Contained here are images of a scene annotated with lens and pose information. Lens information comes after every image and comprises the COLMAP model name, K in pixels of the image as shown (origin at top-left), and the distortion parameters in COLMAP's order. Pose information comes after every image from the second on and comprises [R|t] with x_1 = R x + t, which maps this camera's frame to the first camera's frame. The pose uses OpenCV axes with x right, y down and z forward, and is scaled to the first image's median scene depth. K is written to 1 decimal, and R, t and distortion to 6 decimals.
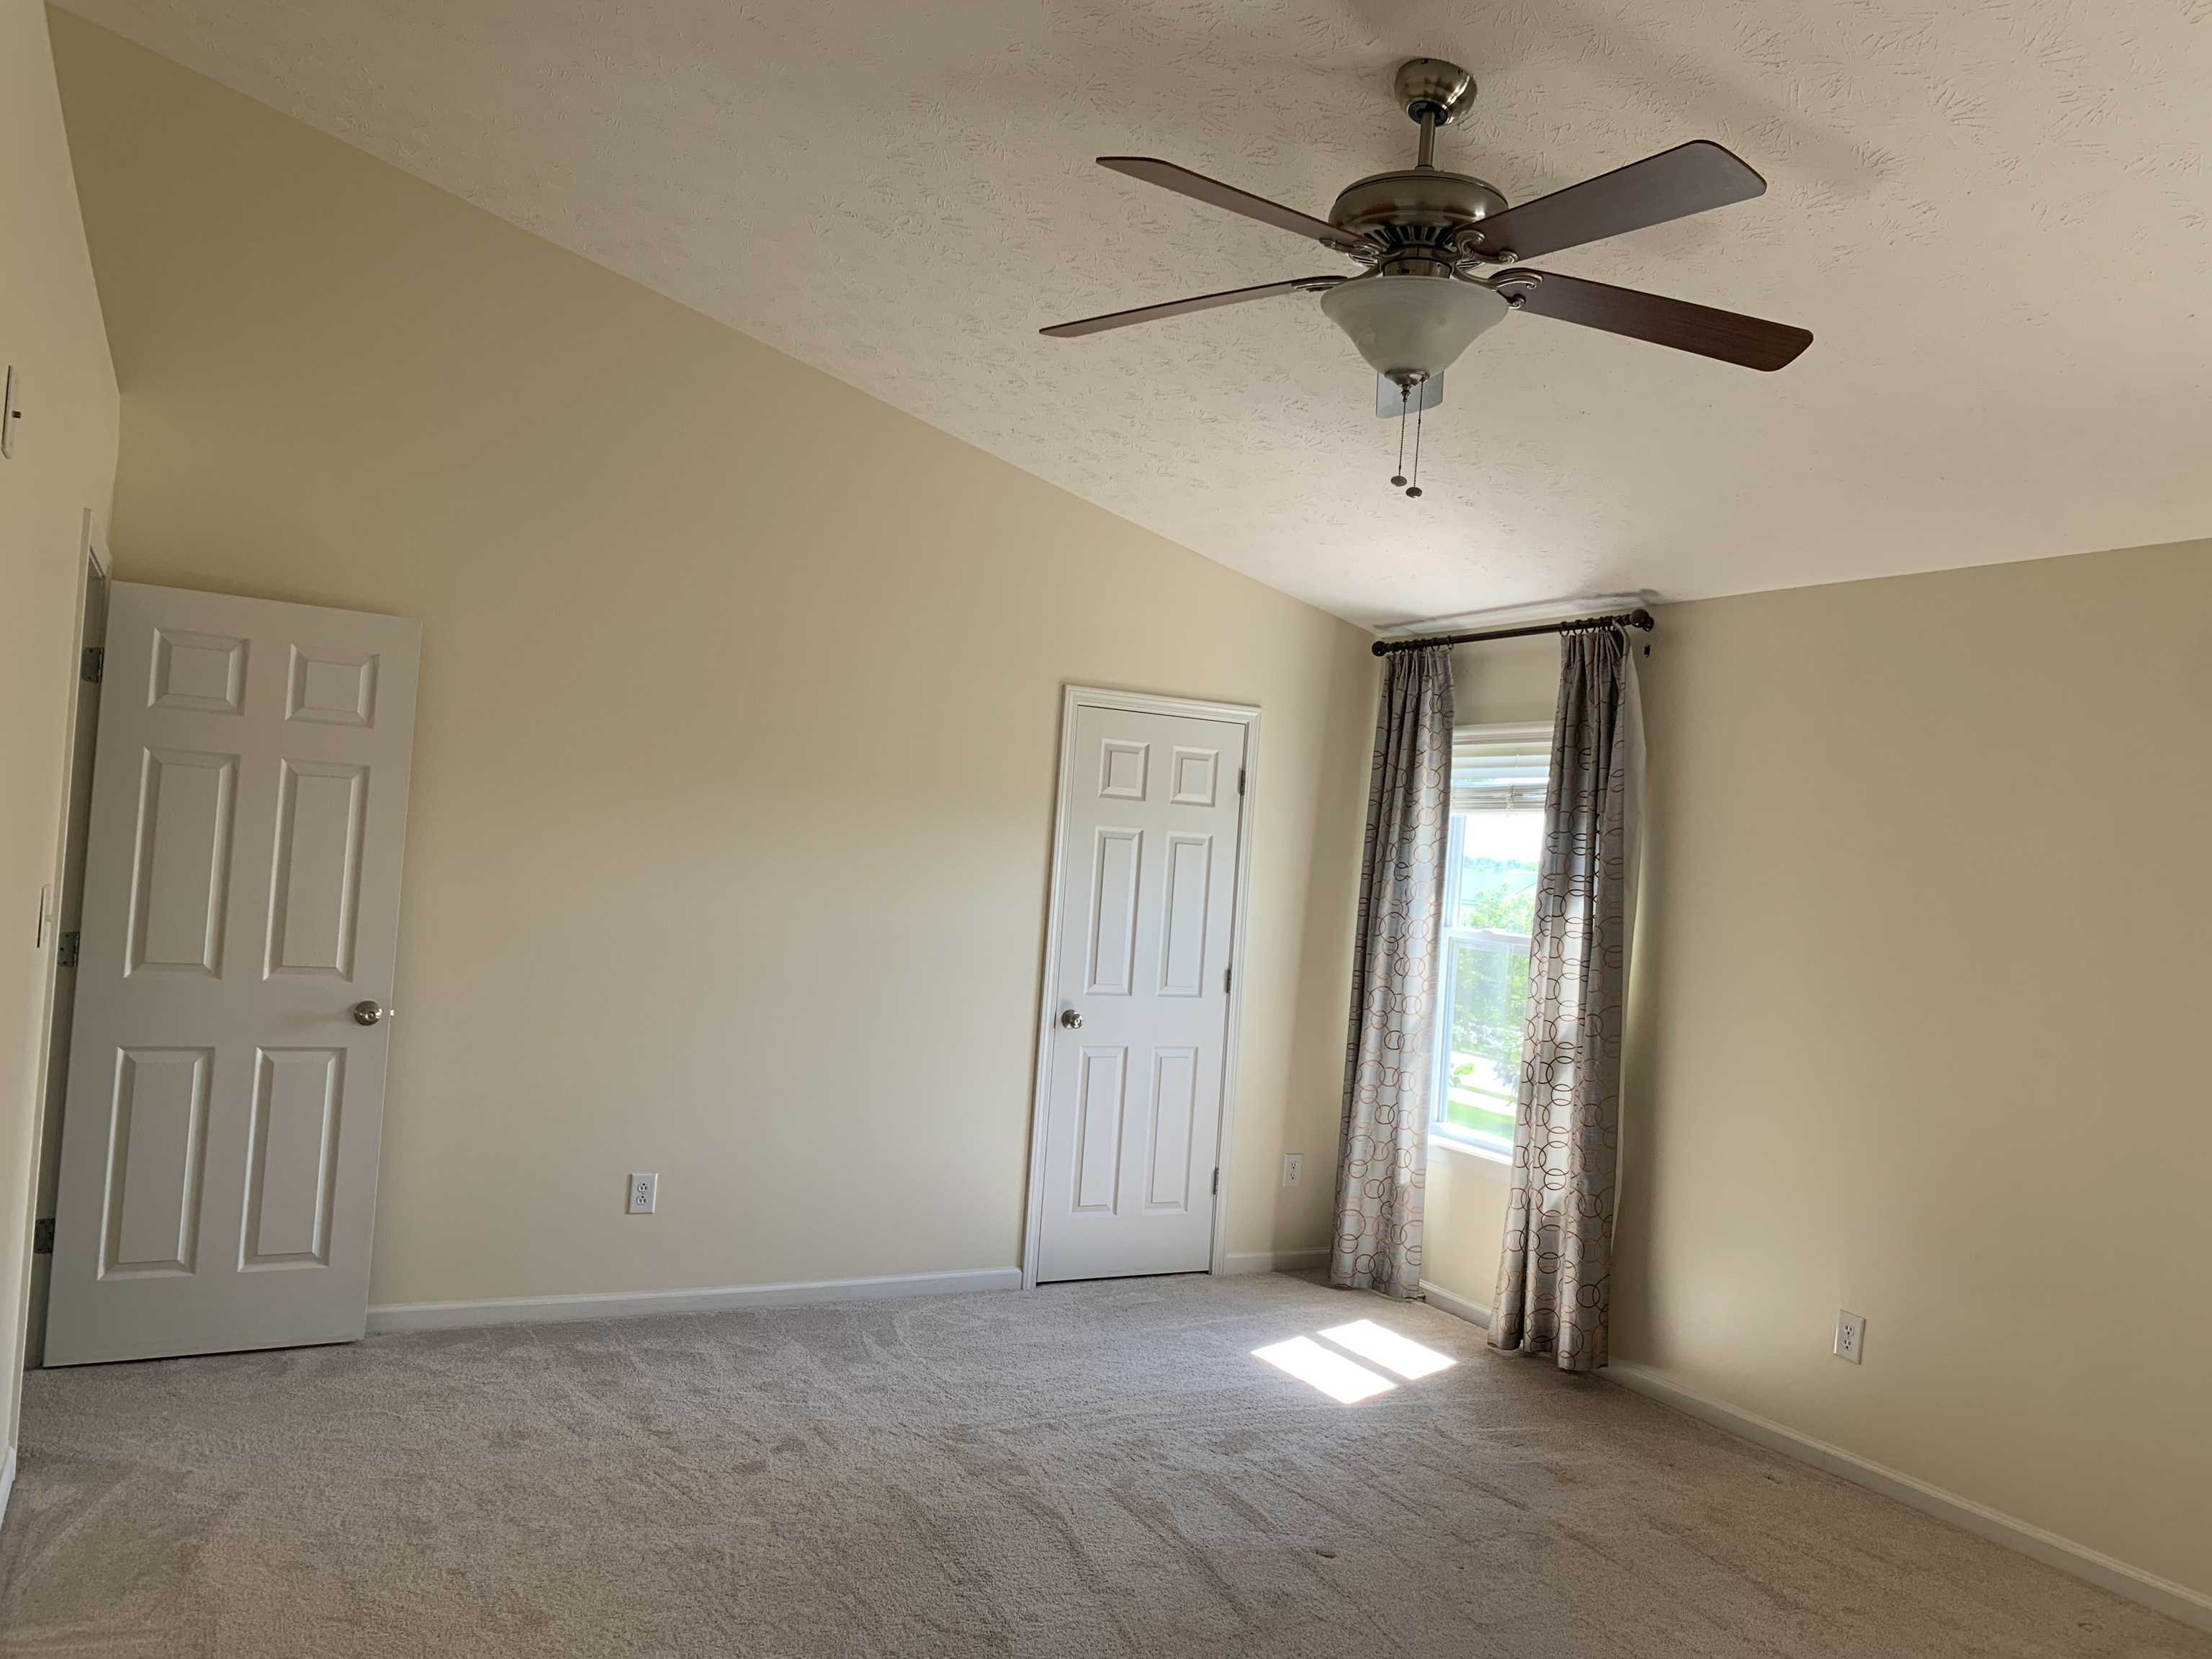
lens RADIAL K [[1687.5, 0, 1106.0], [0, 1687.5, 829.5], [0, 0, 1]] dist [0.034134, -0.003078]
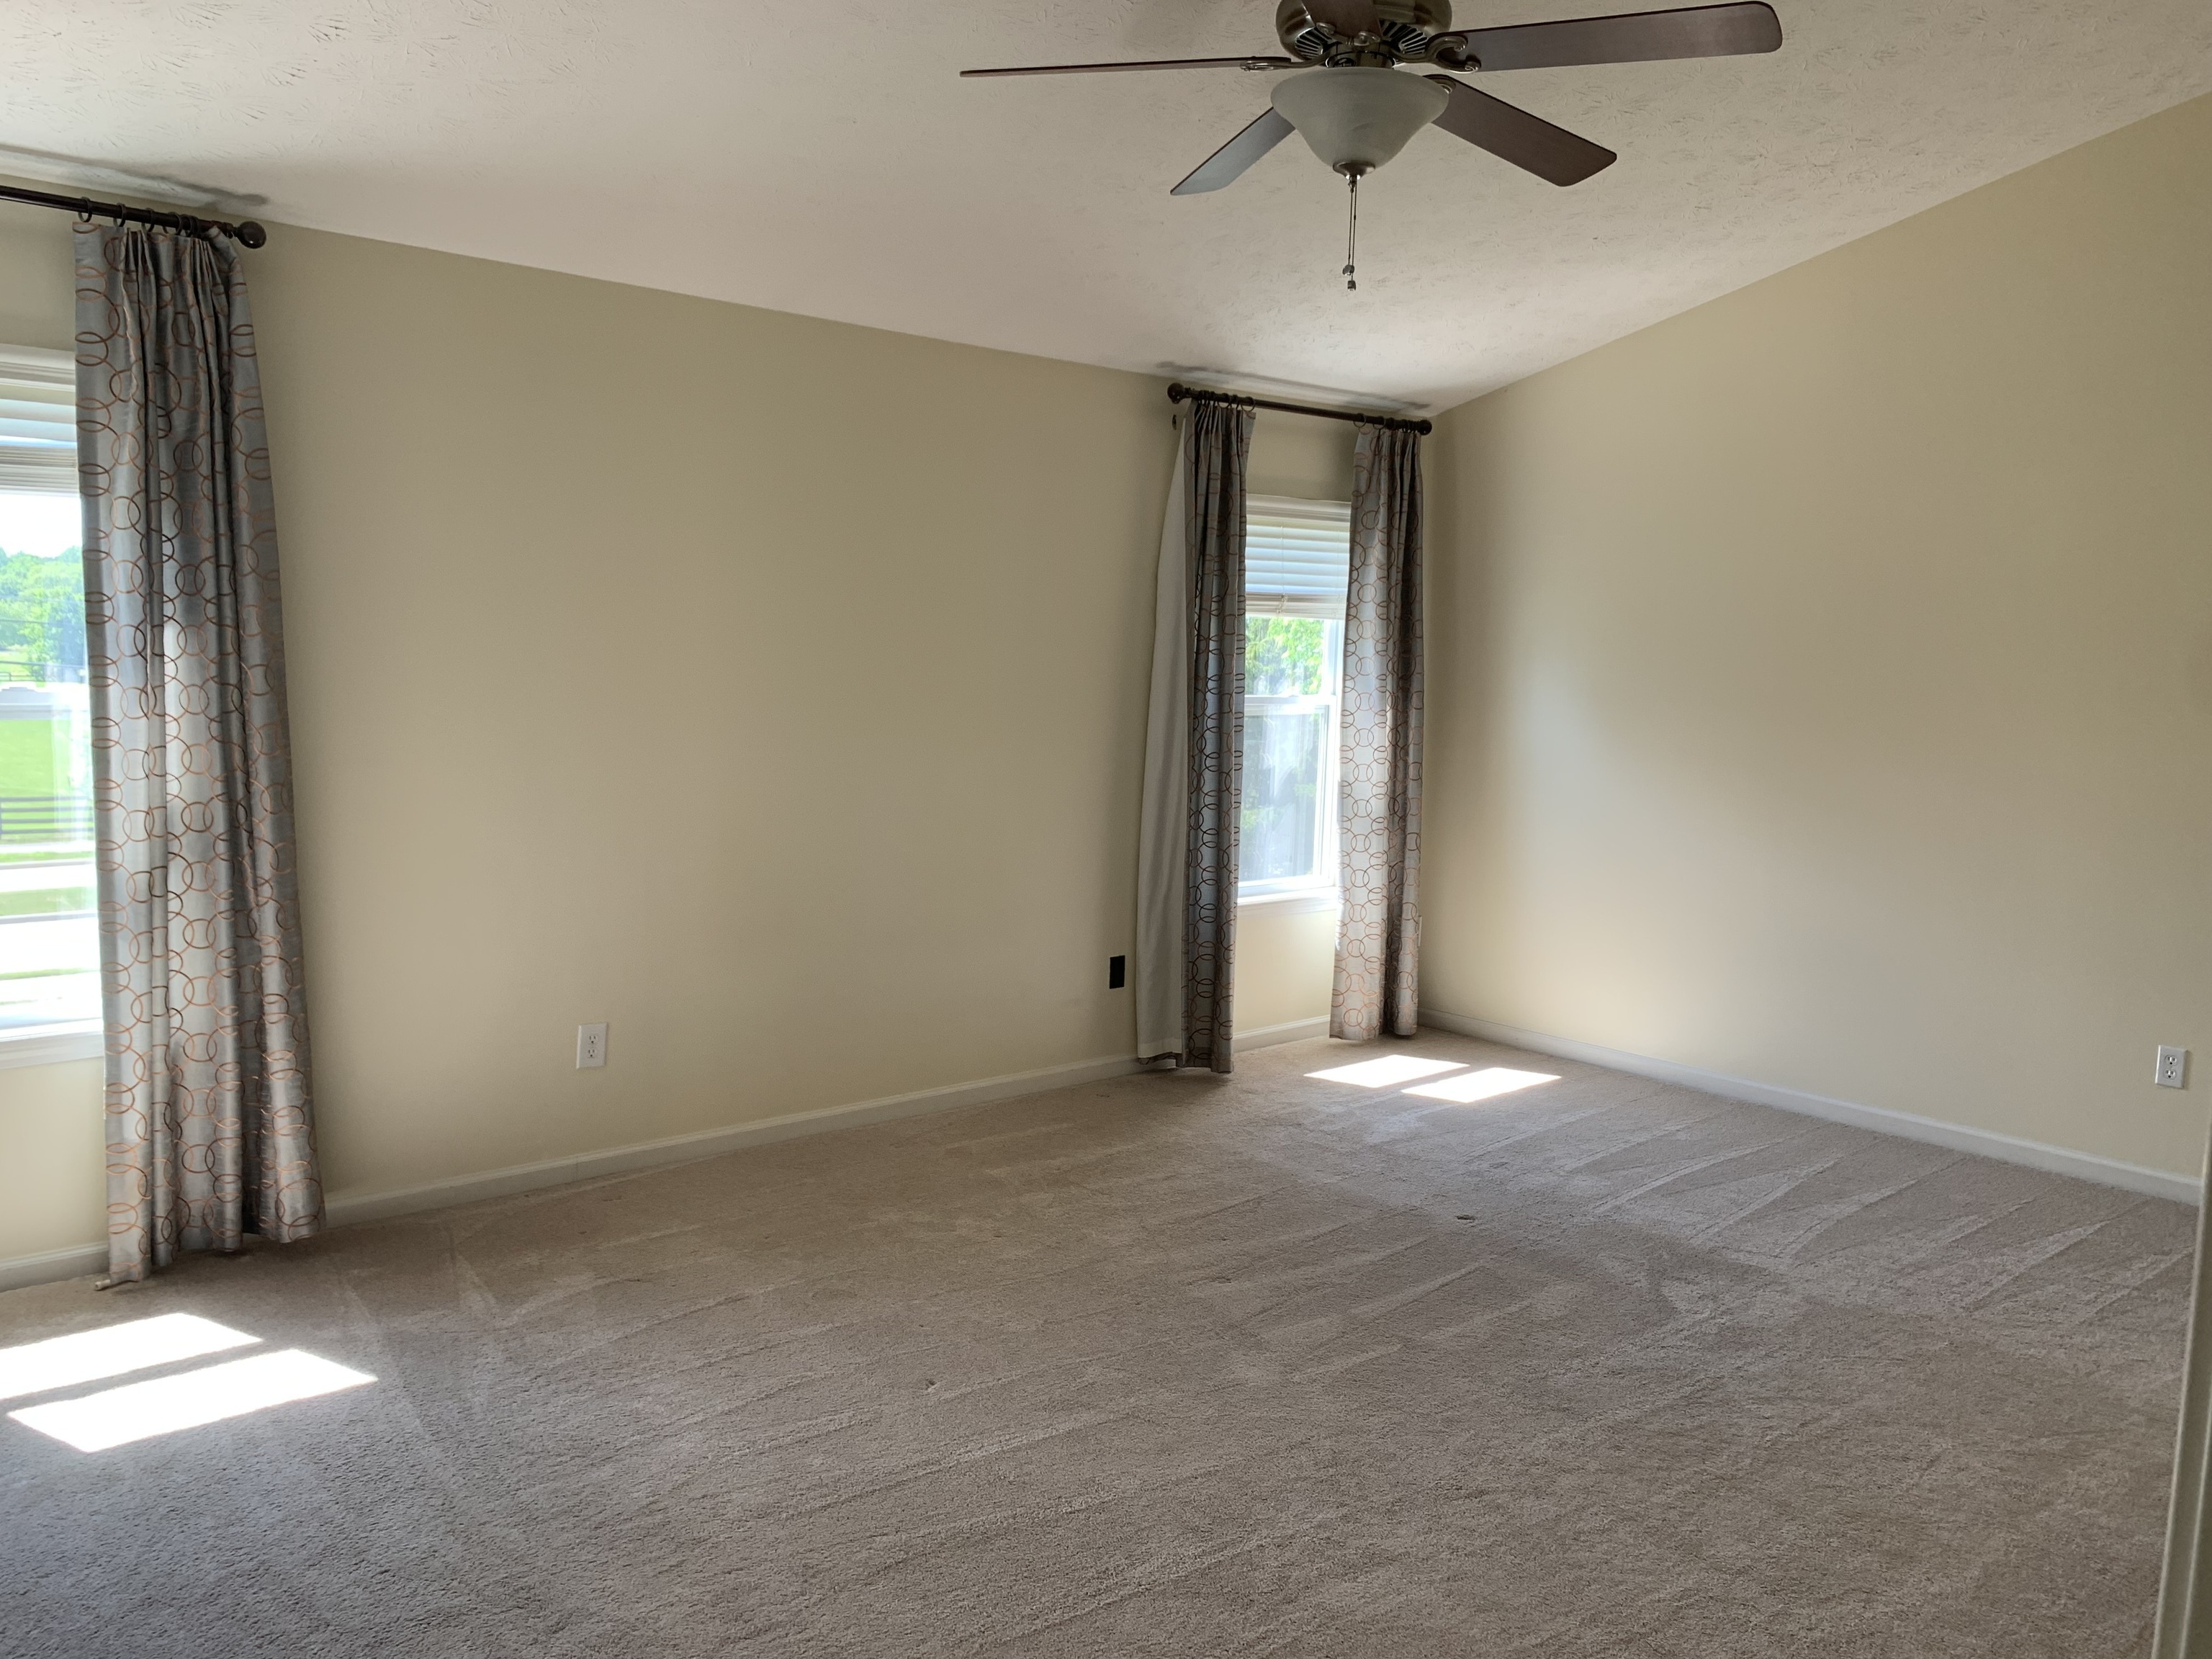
lens RADIAL K [[1648.8, 0, 1070.0], [0, 1648.8, 829.1], [0, 0, 1]] dist [0.076815, -0.022062]
pose [[-0.155735, -0.180662, 0.971137, -0.481837], [-0.050718, 0.983298, 0.174791, -0.018378], [-0.986496, -0.022033, -0.162297, 0.755464]]
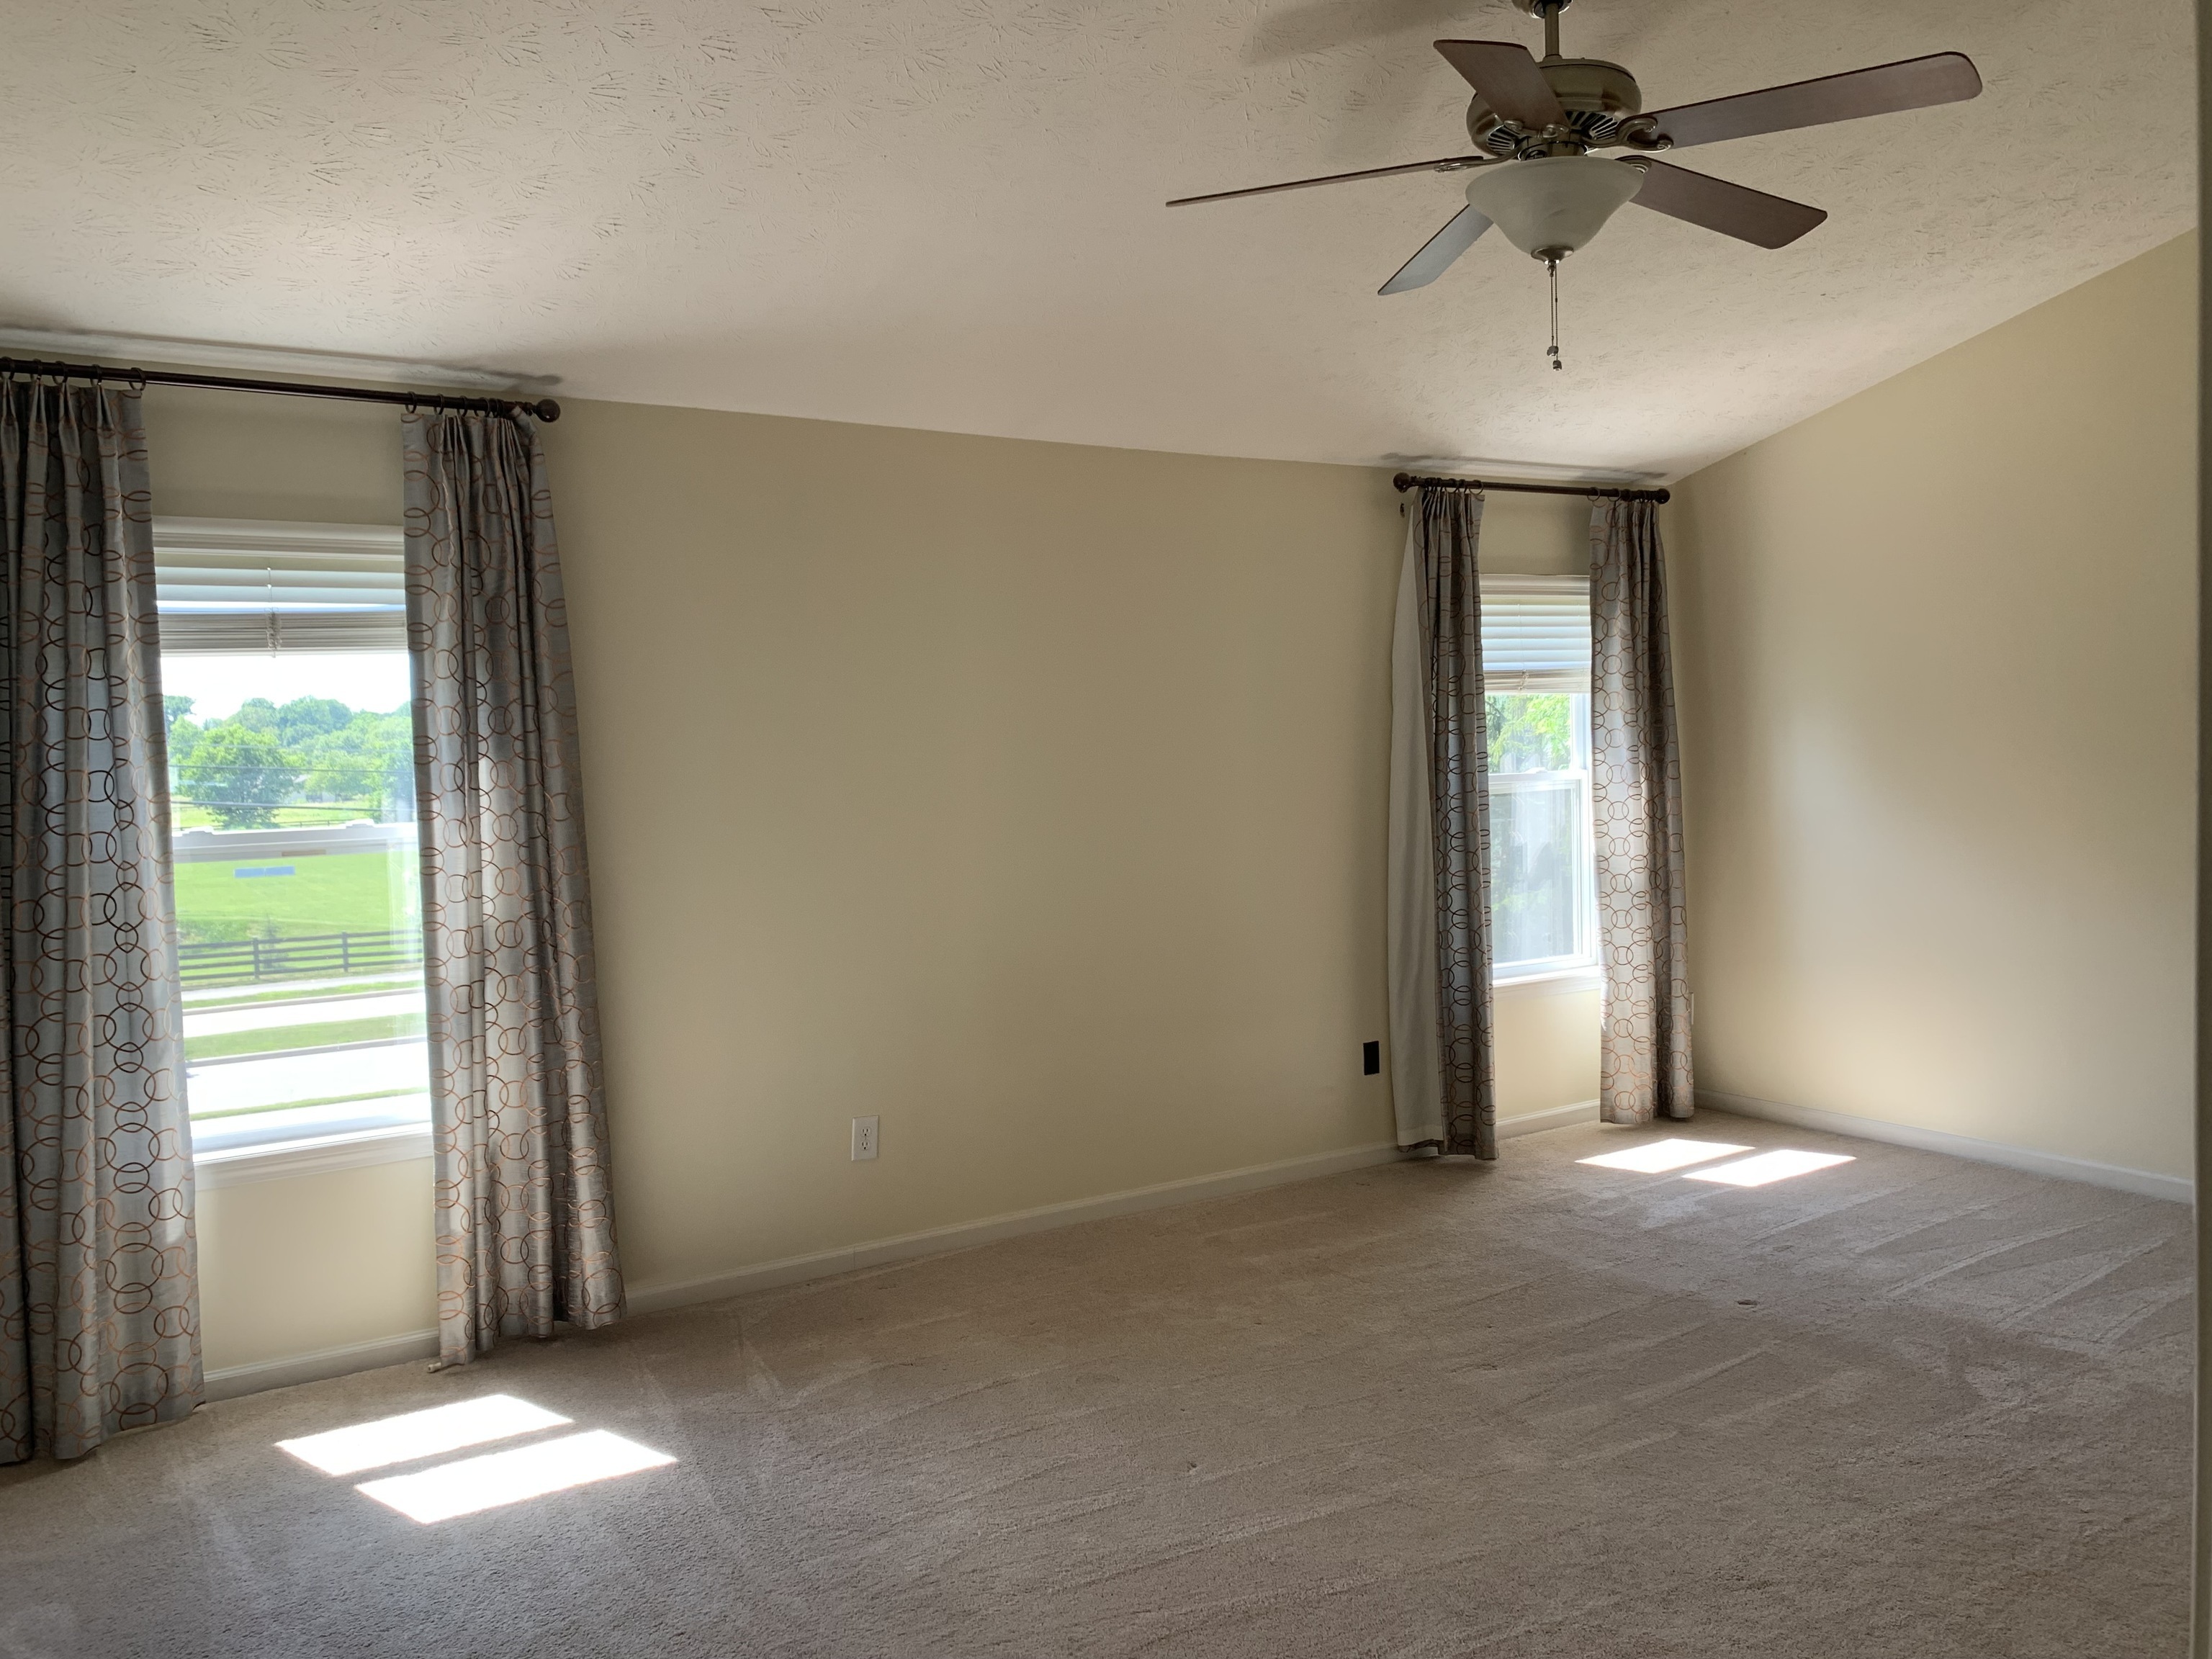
lens RADIAL K [[1662.4, 0, 1106.0], [0, 1662.4, 829.5], [0, 0, 1]] dist [0.081825, 0.002490]
pose [[-0.023998, -0.117081, 0.992832, -0.509852], [0.013318, 0.992993, 0.117422, -0.016608], [-0.999623, 0.016040, -0.022271, 0.743565]]
